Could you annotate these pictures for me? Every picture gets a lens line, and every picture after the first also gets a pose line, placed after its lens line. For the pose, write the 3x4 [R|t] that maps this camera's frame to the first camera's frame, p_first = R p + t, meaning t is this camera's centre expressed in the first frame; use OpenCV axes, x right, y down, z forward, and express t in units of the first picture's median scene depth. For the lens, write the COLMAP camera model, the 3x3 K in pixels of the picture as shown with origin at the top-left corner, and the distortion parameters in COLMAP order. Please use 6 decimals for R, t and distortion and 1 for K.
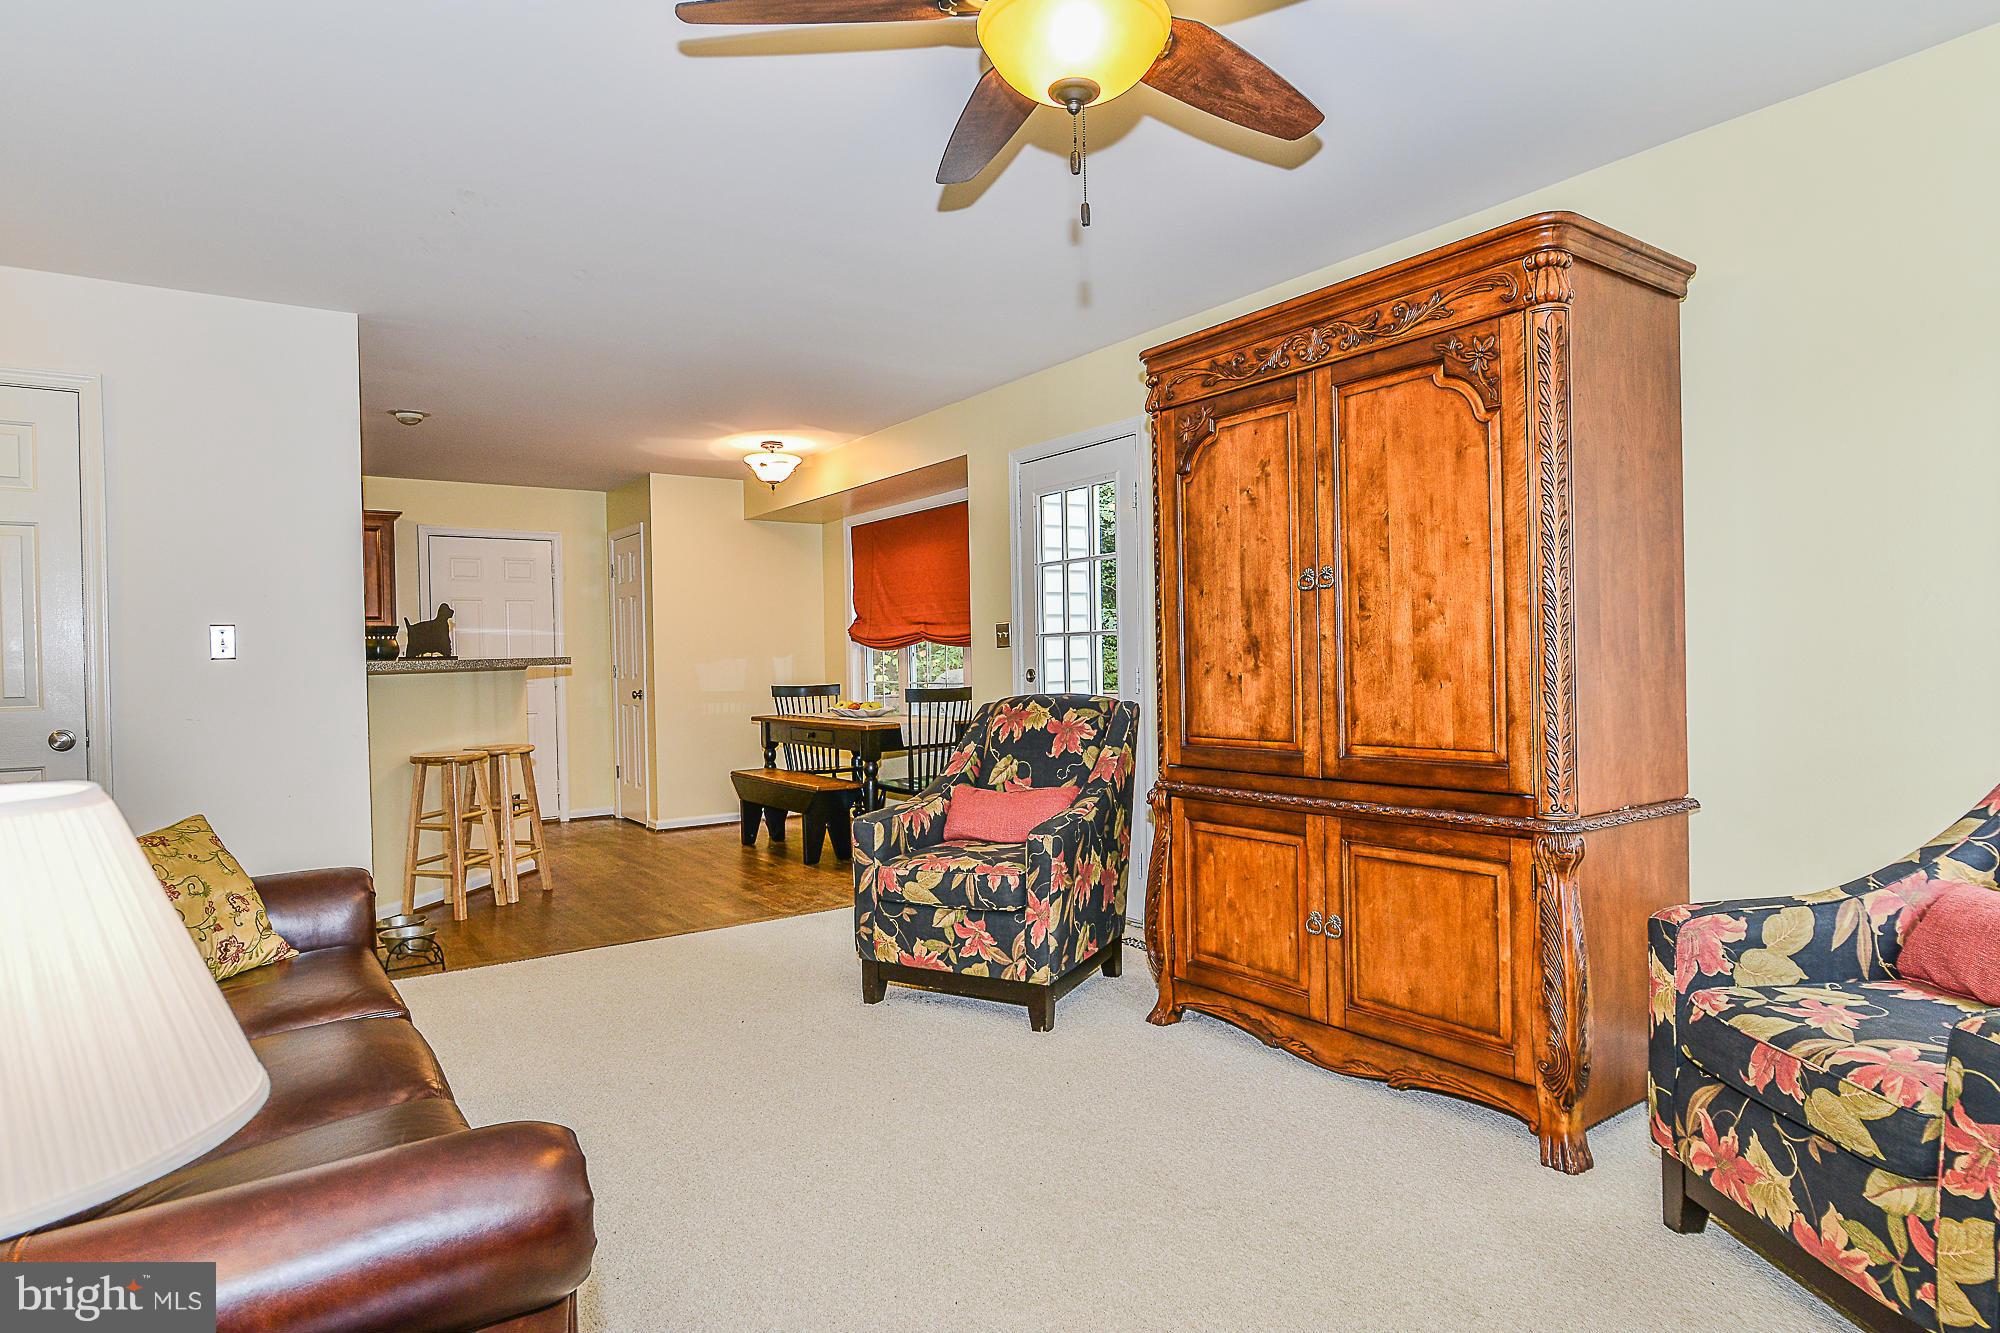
lens RADIAL K [[1146.5, 0, 1000.0], [0, 1146.5, 666.5], [0, 0, 1]] dist [0.002227, 0.000256]
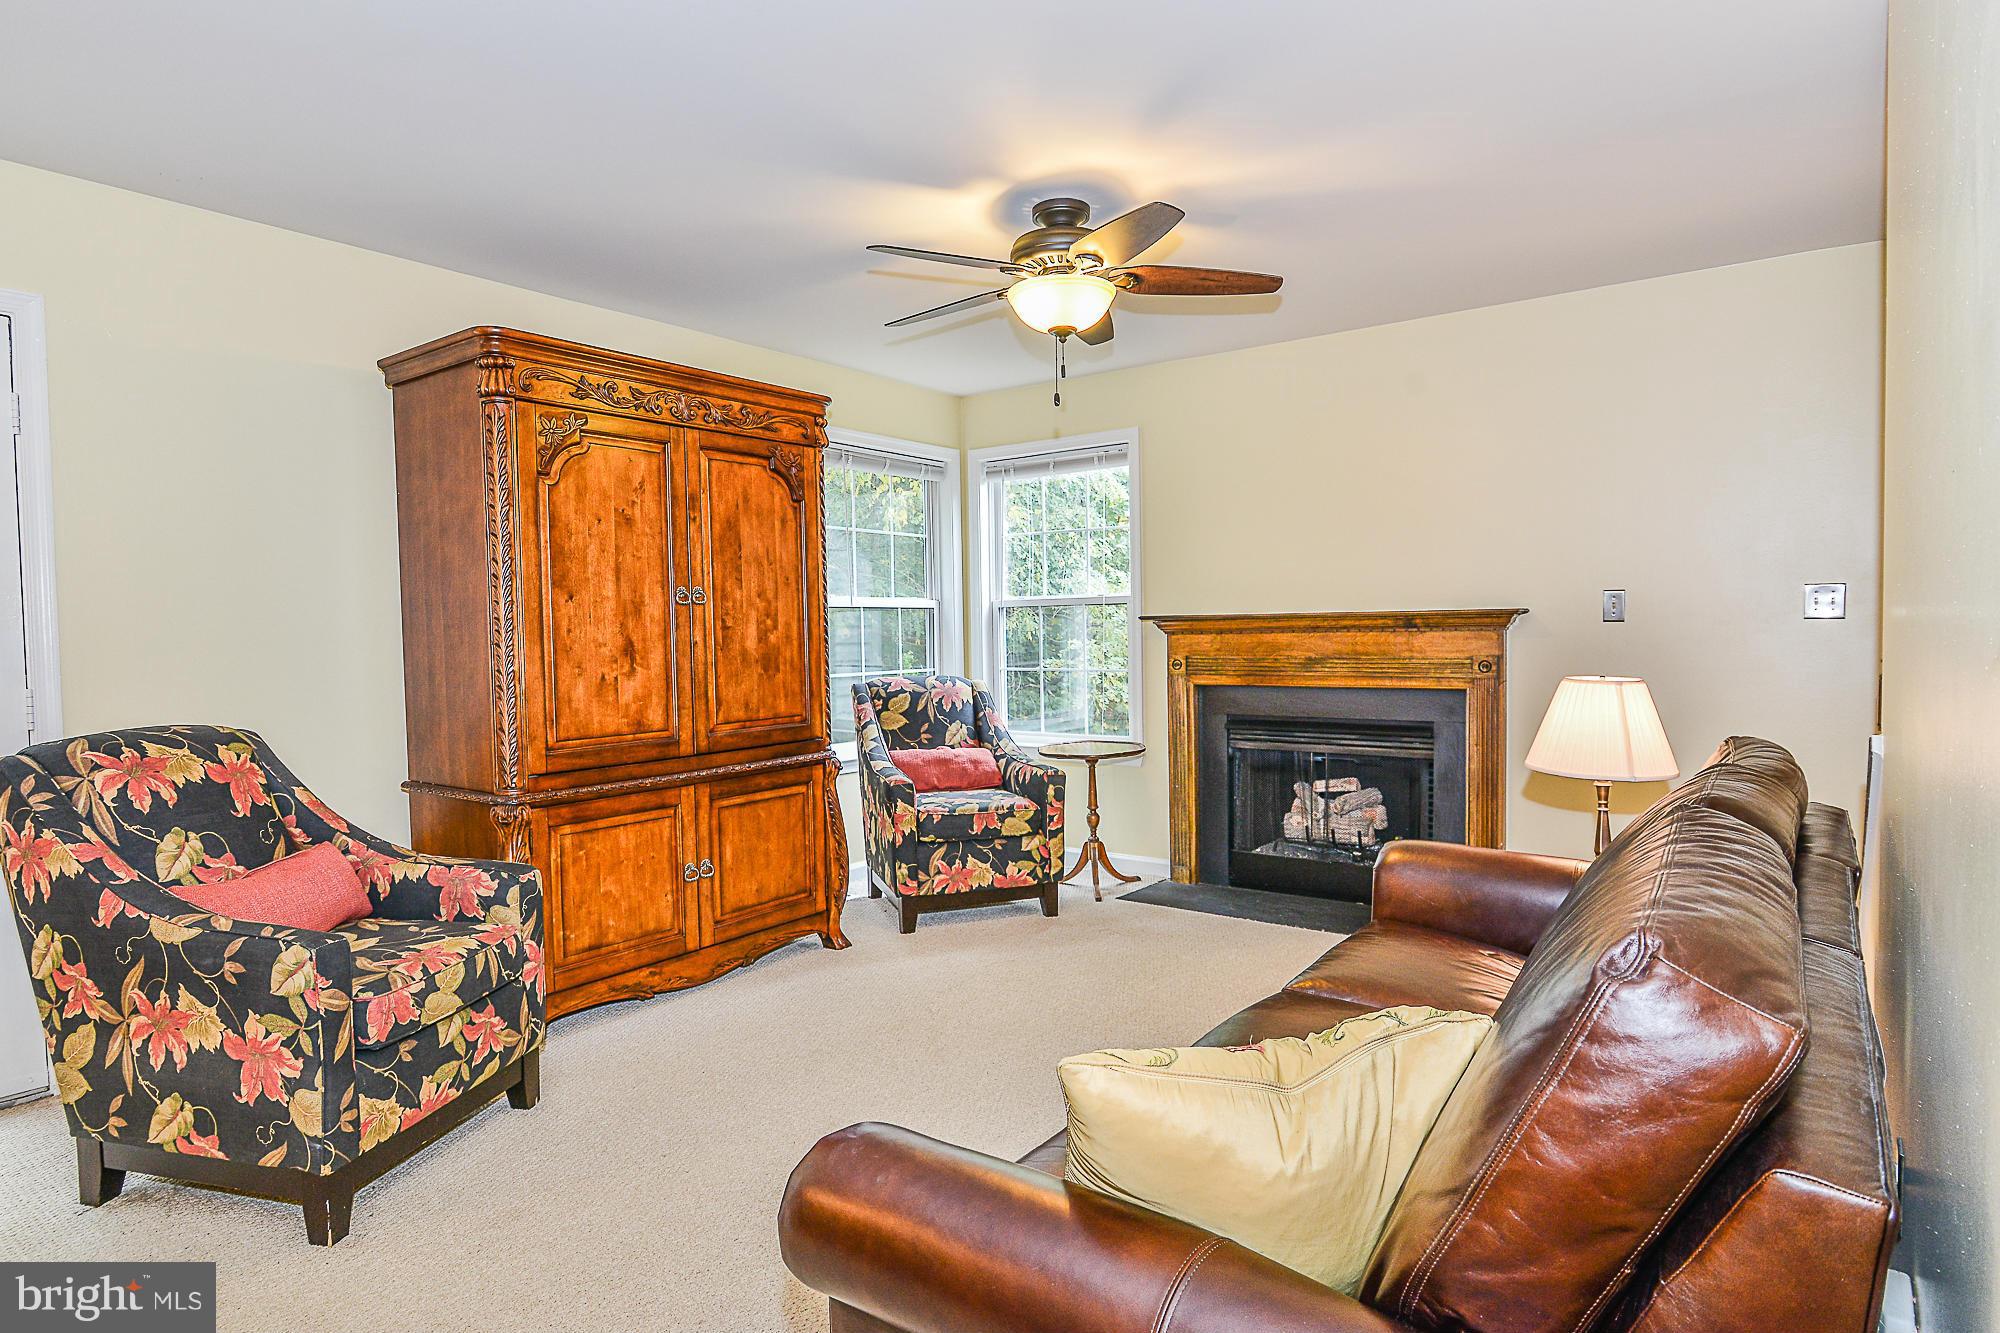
lens RADIAL K [[1078.8, 0, 1000.0], [0, 1078.8, 666.5], [0, 0, 1]] dist [-0.003846, -0.000489]
pose [[-0.305288, -0.006503, 0.952238, -0.925810], [0.030319, 0.999403, 0.016545, -0.008571], [-0.951777, 0.033922, -0.304908, 1.017064]]
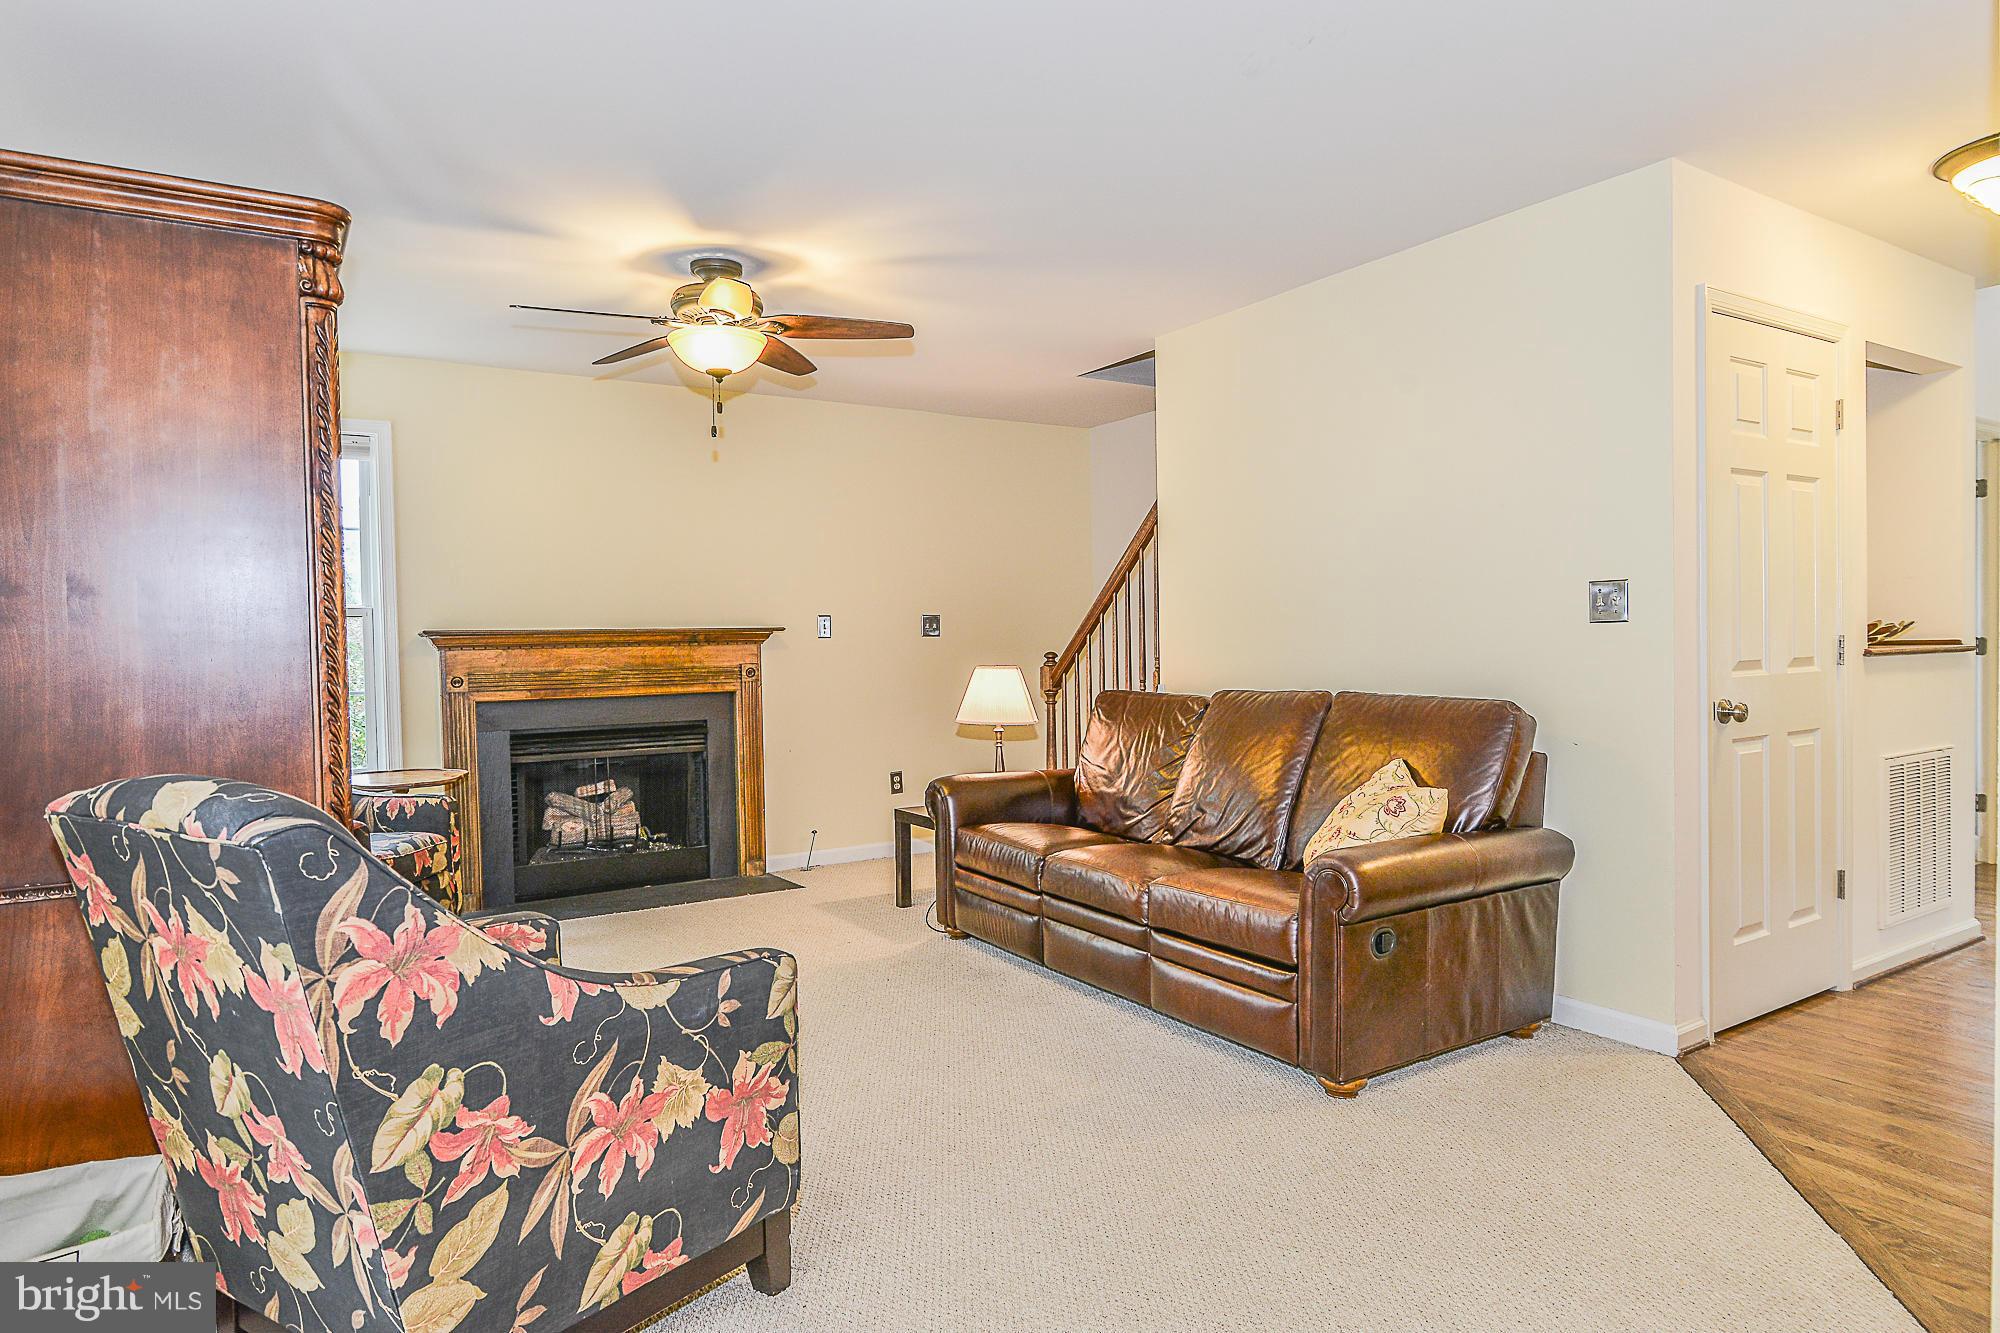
lens RADIAL K [[1146.5, 0, 1000.0], [0, 1146.5, 666.5], [0, 0, 1]] dist [0.002227, 0.000256]
pose [[-0.996600, 0.038077, 0.073065, -0.339940], [0.040428, 0.998702, 0.030971, -0.018582], [-0.071791, 0.033820, -0.996846, 1.863247]]
